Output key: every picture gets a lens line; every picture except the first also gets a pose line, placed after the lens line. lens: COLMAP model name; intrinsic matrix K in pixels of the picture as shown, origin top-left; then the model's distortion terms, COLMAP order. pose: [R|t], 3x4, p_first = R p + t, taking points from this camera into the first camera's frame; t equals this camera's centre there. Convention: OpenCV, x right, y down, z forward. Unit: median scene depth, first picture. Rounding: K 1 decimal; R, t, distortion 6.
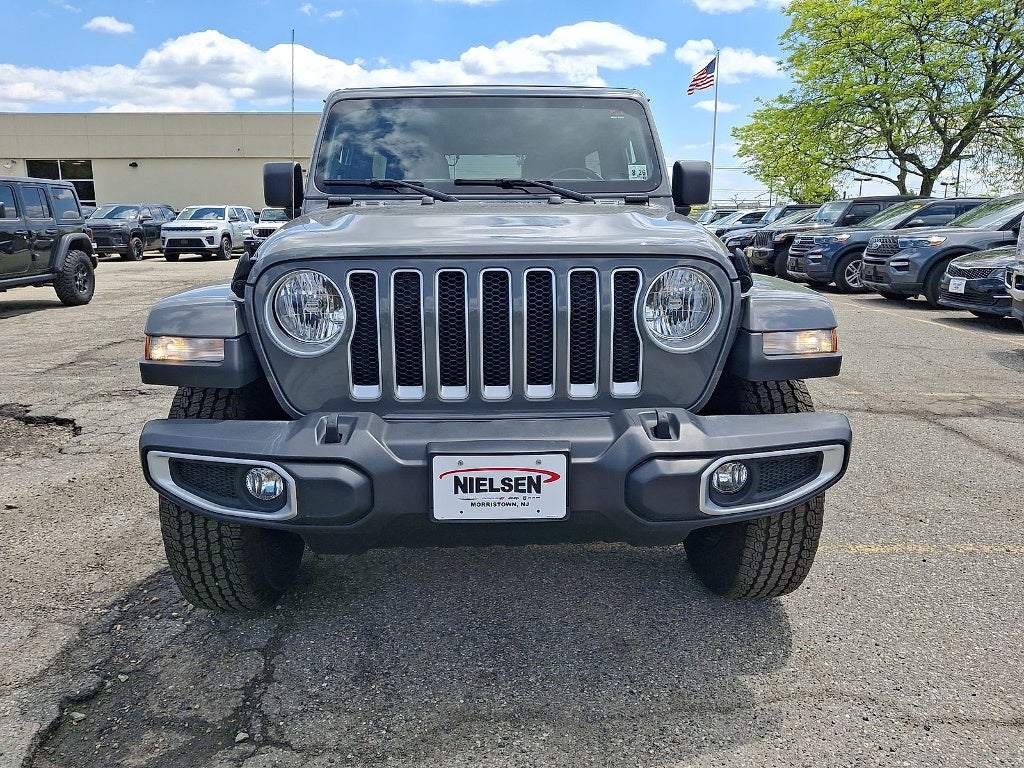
lens RADIAL K [[768.2, 0, 507.8], [0, 768.2, 379.6], [0, 0, 1]] dist [-0.000221, 0.001299]
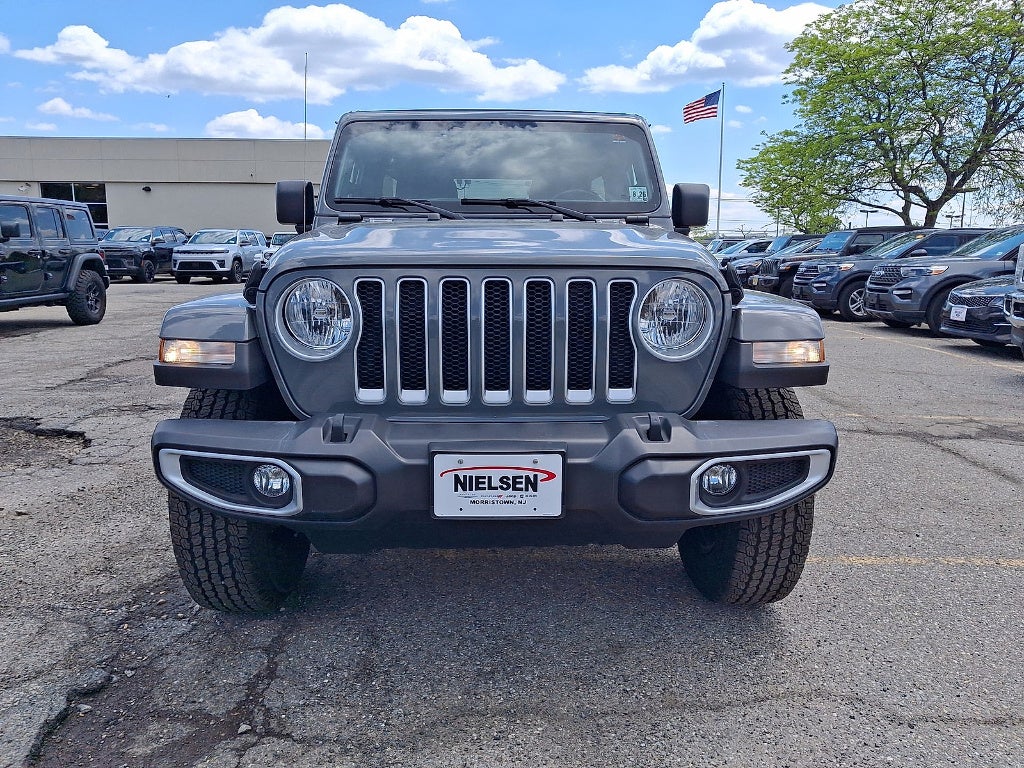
lens RADIAL K [[765.3, 0, 518.1], [0, 765.3, 378.5], [0, 0, 1]] dist [0.006131, -0.009003]
pose [[0.999951, 0.009388, 0.003179, 0.010065], [-0.009271, 0.999347, -0.034912, 0.025909], [-0.003505, 0.034881, 0.999385, -0.034804]]
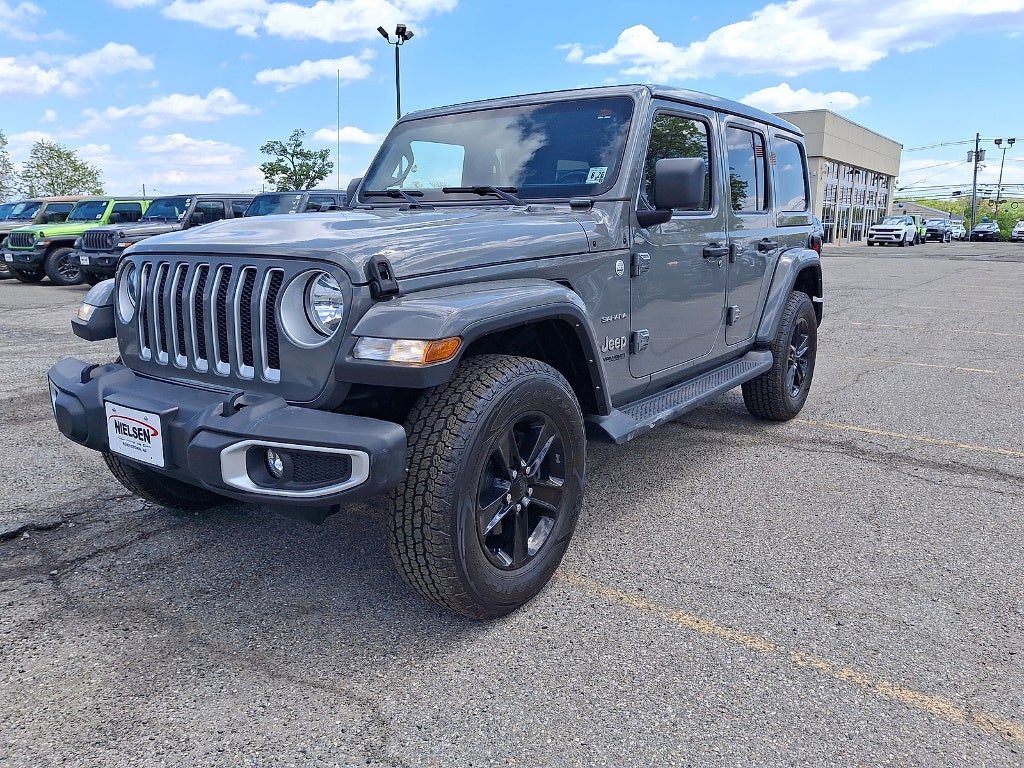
lens RADIAL K [[751.4, 0, 513.1], [0, 751.4, 384.0], [0, 0, 1]] dist [0.031858, -0.077190]
pose [[0.801681, 0.125872, -0.584349, 1.025209], [-0.120752, 0.991525, 0.047918, -0.067011], [0.585429, 0.032147, 0.810086, 0.286774]]
